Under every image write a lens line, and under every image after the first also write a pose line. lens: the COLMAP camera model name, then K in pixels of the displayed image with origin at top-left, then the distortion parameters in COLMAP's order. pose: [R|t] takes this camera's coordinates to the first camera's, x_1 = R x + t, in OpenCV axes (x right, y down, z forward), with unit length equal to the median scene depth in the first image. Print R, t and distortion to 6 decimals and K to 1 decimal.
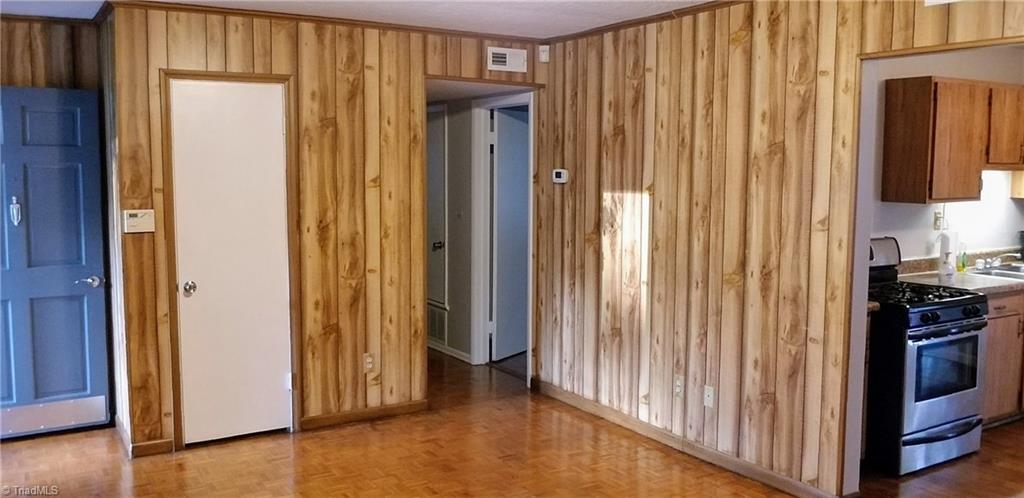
lens RADIAL K [[825.6, 0, 503.7], [0, 825.6, 248.1], [0, 0, 1]] dist [-0.033546, -0.004283]
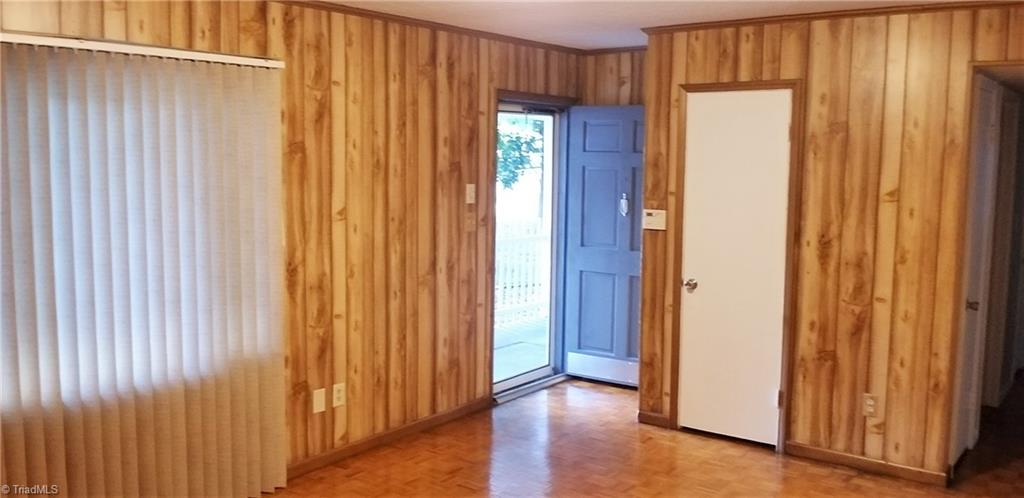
lens RADIAL K [[825.6, 0, 552.1], [0, 825.6, 252.5], [0, 0, 1]] dist [-0.033546, -0.004283]
pose [[0.407643, 0.103051, -0.907308, 0.486669], [-0.107587, 0.992111, 0.064346, -0.040670], [0.906781, 0.071385, 0.415514, 0.349704]]
